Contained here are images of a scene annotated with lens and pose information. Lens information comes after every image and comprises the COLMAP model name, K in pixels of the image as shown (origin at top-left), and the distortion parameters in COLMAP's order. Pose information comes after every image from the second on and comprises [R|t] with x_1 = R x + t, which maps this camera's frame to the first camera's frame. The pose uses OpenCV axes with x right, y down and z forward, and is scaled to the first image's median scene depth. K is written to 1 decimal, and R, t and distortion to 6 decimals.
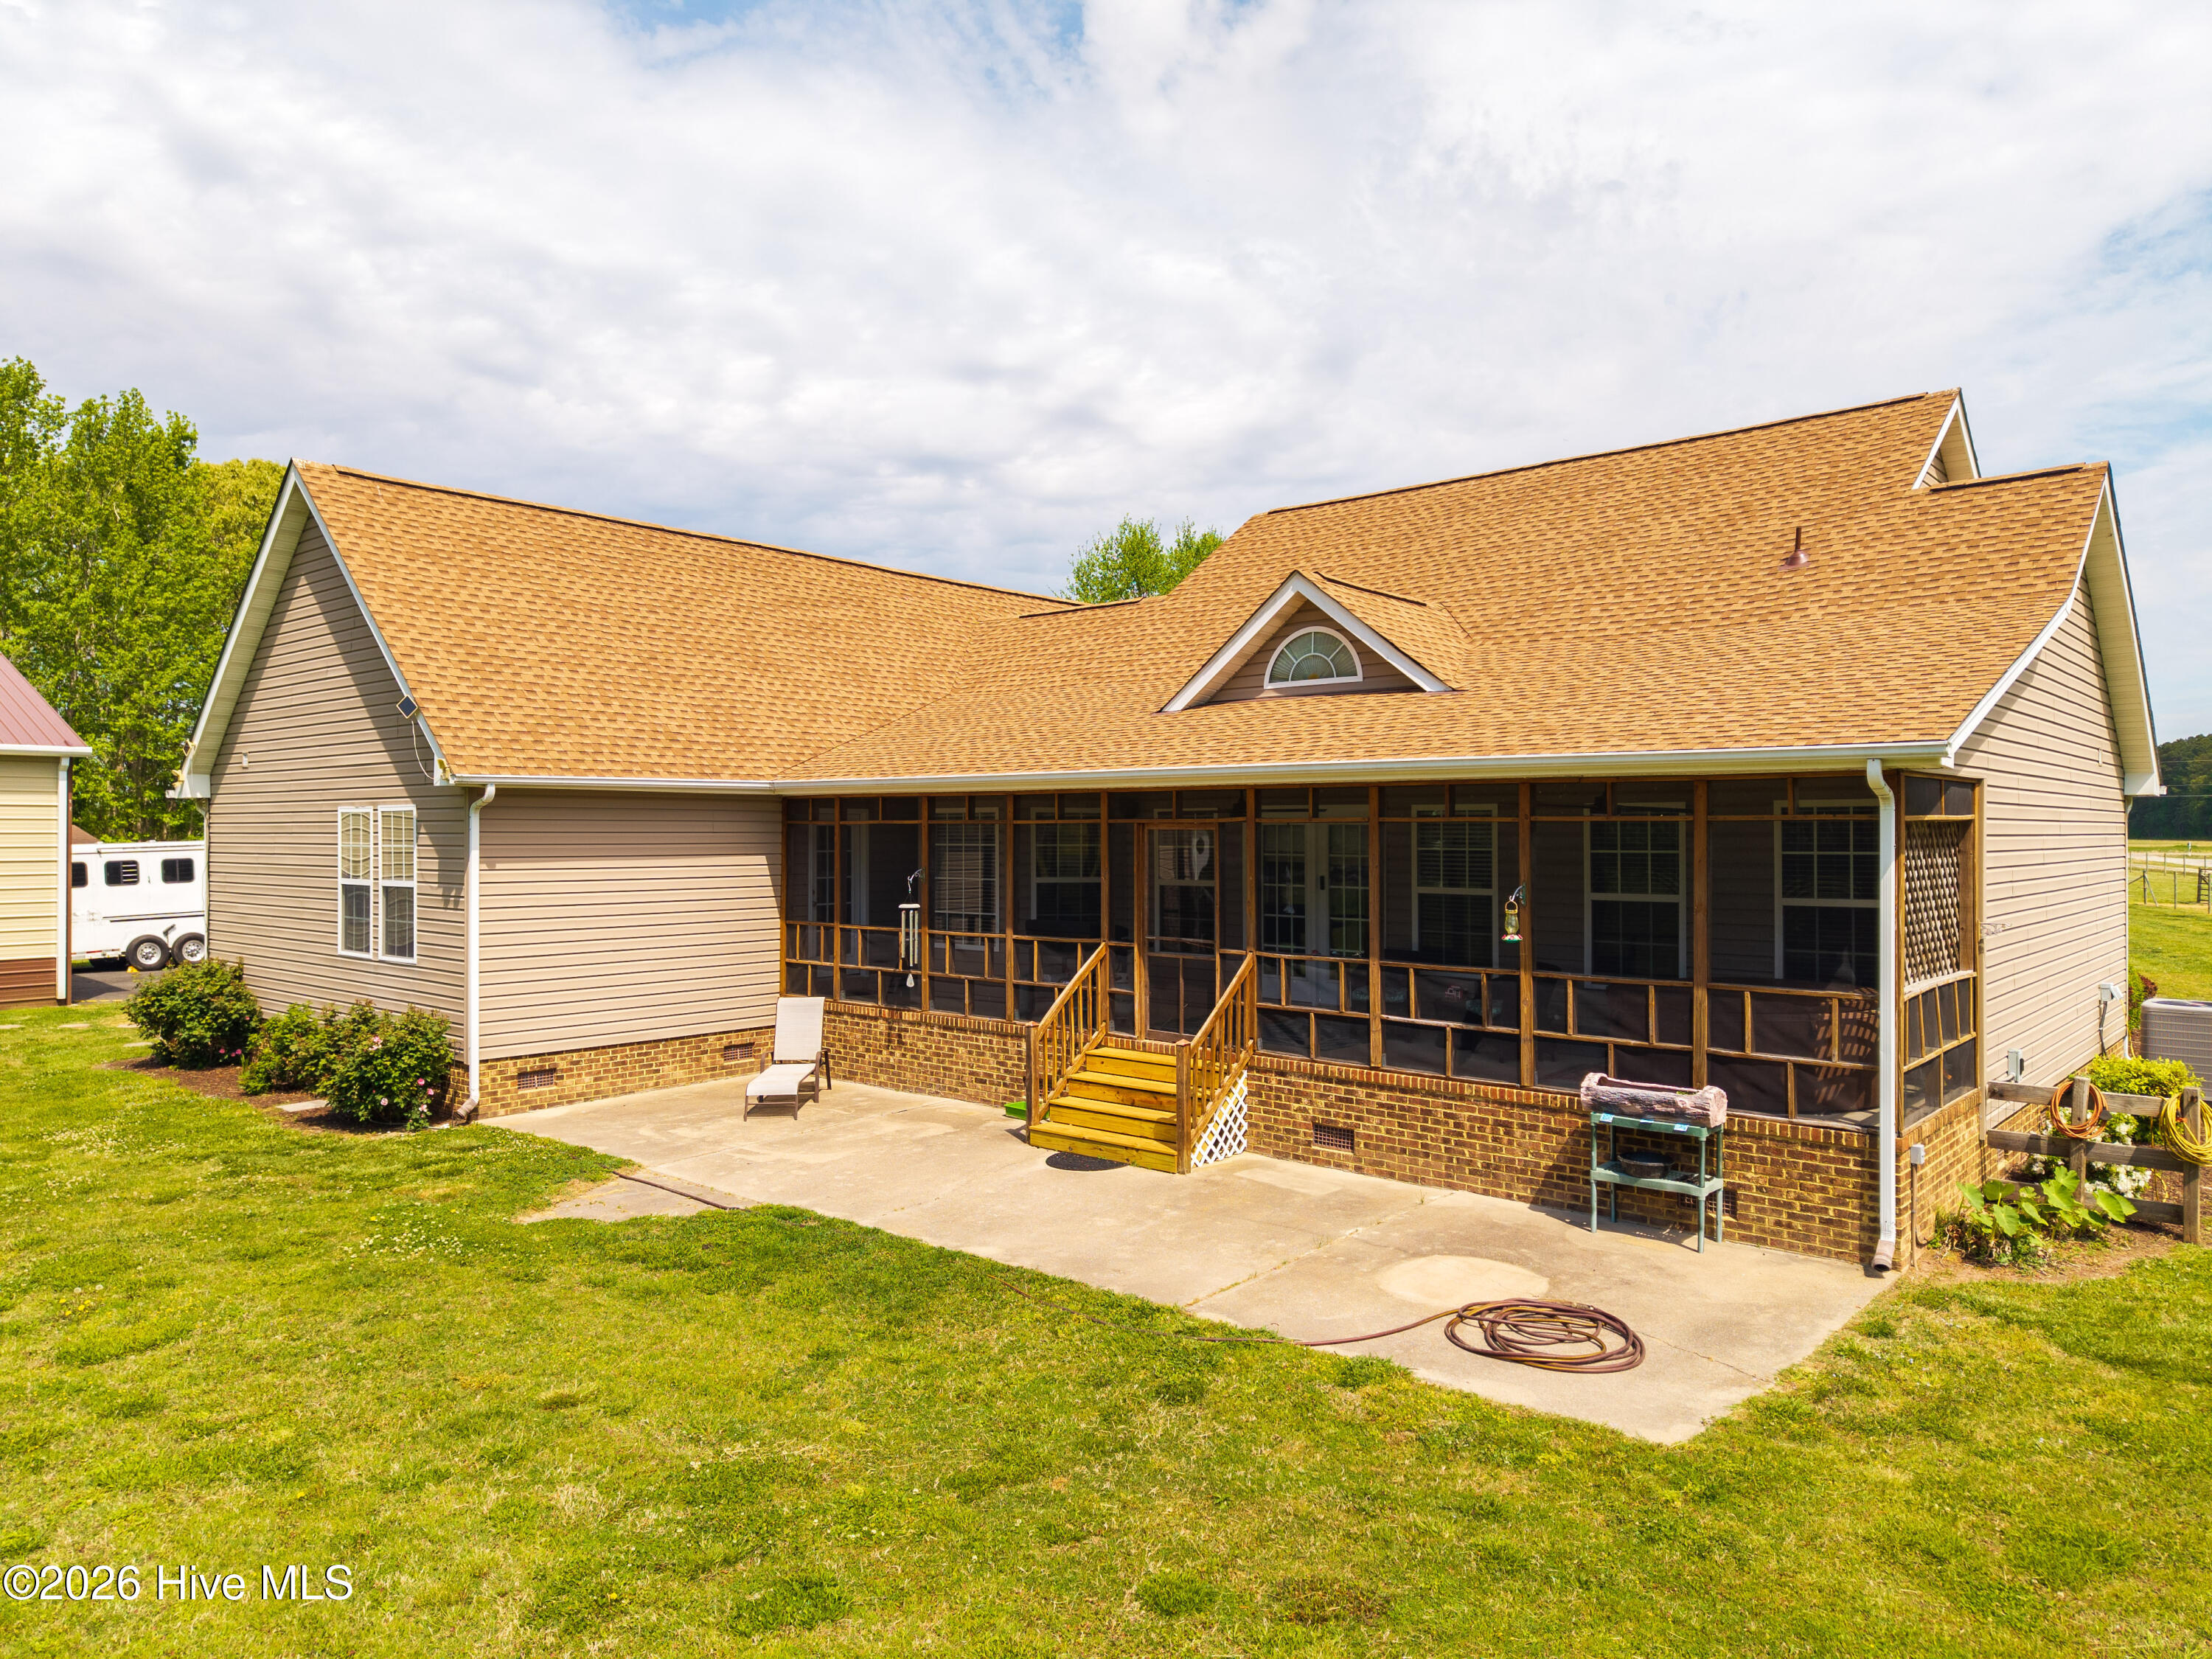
lens RADIAL K [[1489.9, 0, 1106.0], [0, 1489.9, 829.5], [0, 0, 1]] dist [0.044336, -0.037722]
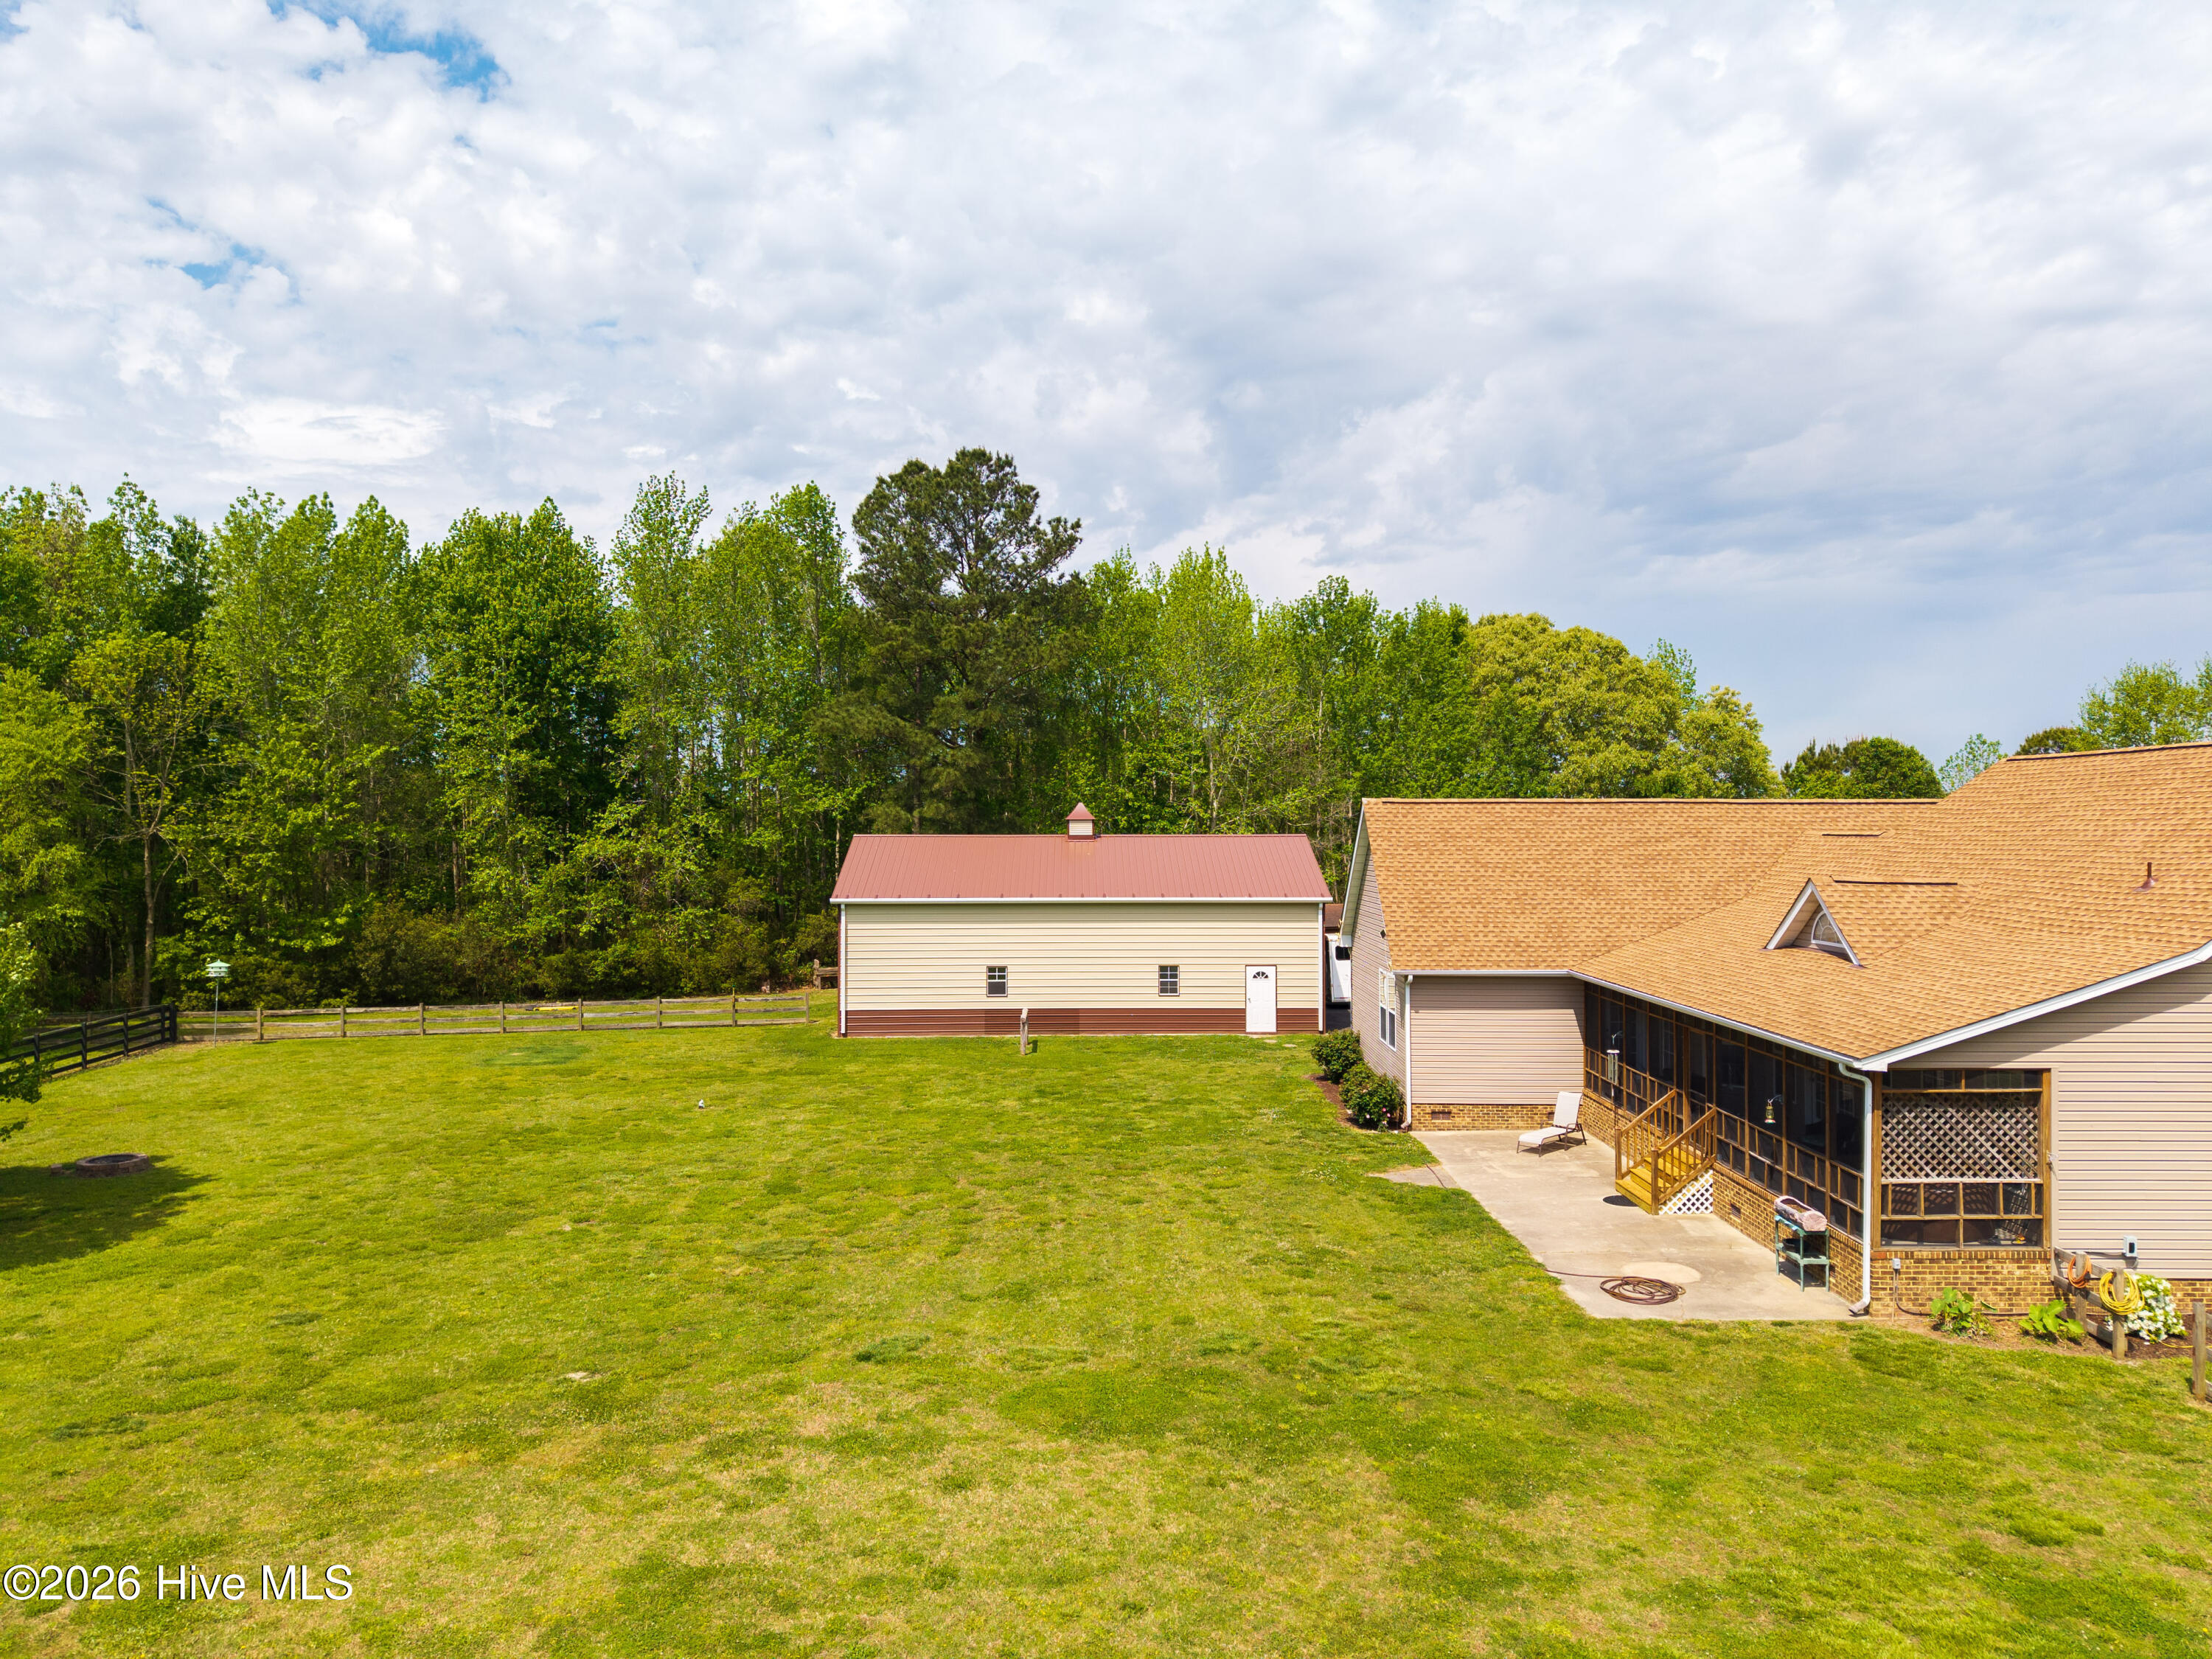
lens RADIAL K [[1489.9, 0, 1106.0], [0, 1489.9, 829.5], [0, 0, 1]] dist [0.044336, -0.037722]
pose [[0.659824, 0.002710, -0.751415, 1.053174], [-0.003081, 0.999995, 0.000900, -0.277654], [0.751413, 0.001721, 0.659829, -0.852349]]
